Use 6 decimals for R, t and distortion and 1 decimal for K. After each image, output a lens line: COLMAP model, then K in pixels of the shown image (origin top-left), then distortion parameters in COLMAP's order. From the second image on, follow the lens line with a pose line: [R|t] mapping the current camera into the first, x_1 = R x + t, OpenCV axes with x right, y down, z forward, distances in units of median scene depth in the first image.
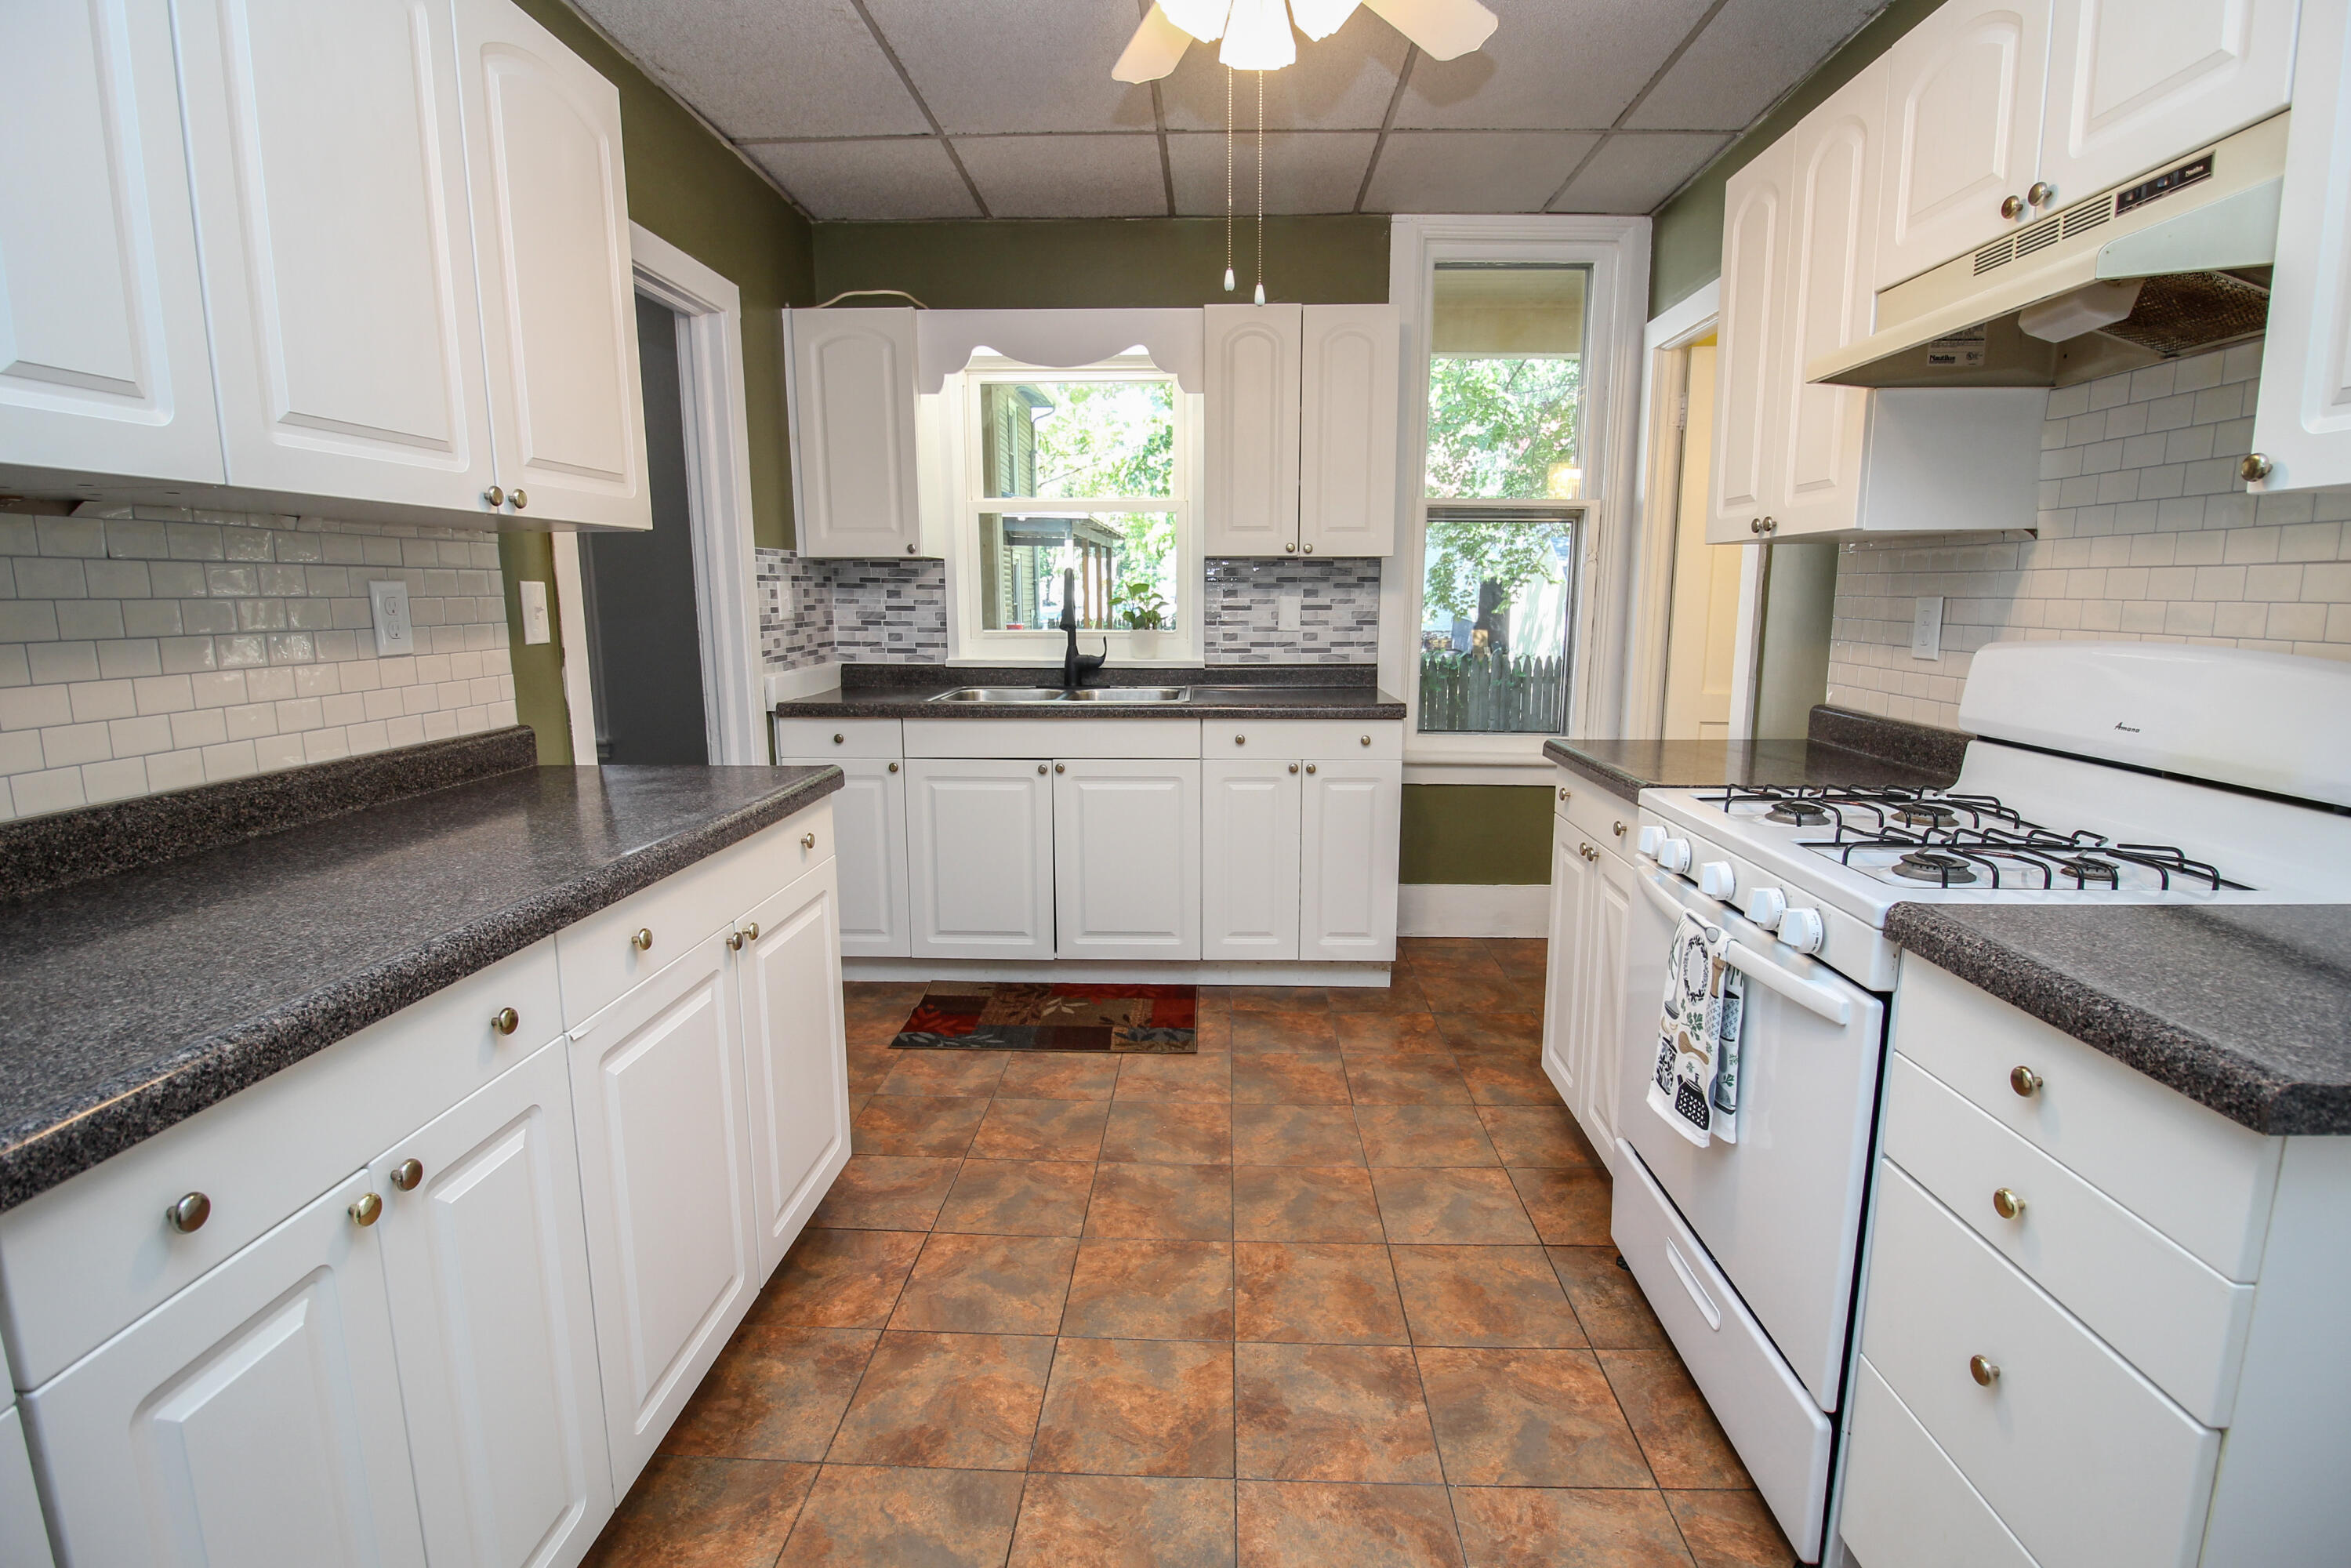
lens RADIAL K [[1089.7, 0, 1184.8], [0, 1089.7, 781.1], [0, 0, 1]] dist [-0.013195, -0.001489]
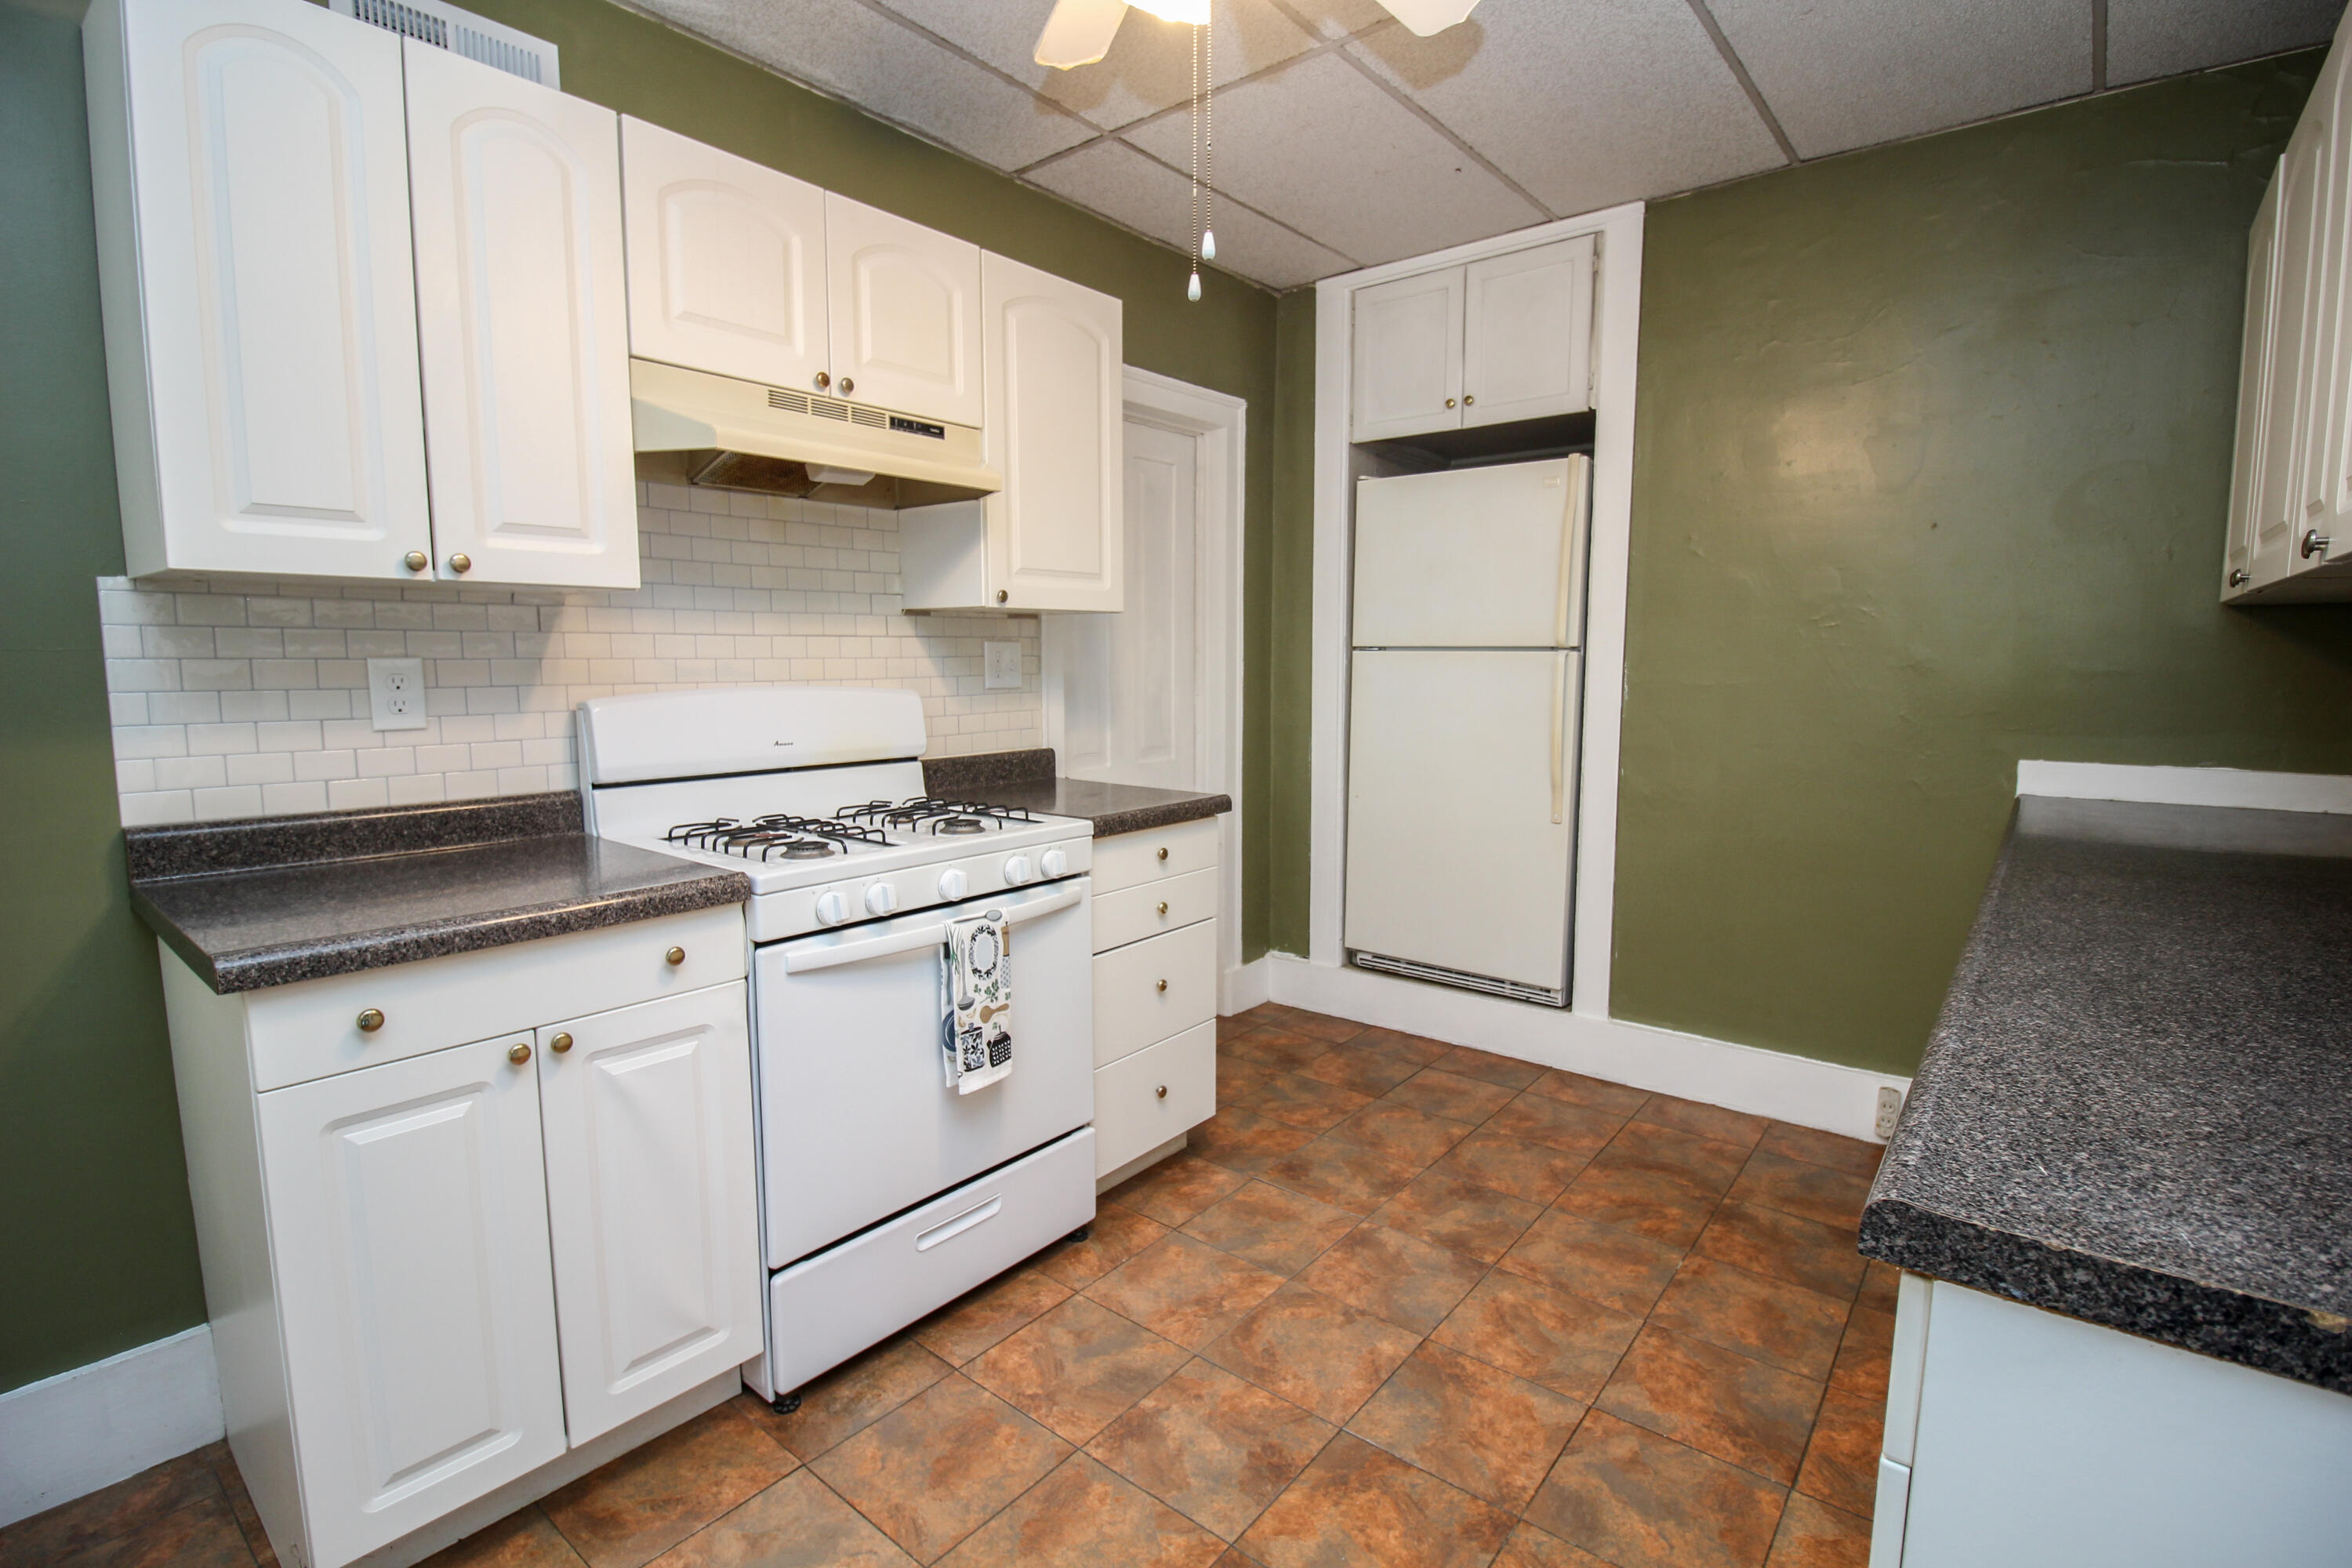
lens RADIAL K [[1090.1, 0, 1173.3], [0, 1090.1, 780.6], [0, 0, 1]] dist [-0.013195, -0.001489]
pose [[-0.791012, -0.072026, 0.607547, -0.438413], [0.103144, 0.963132, 0.248473, -0.299072], [-0.603044, 0.259210, -0.754419, 1.720680]]
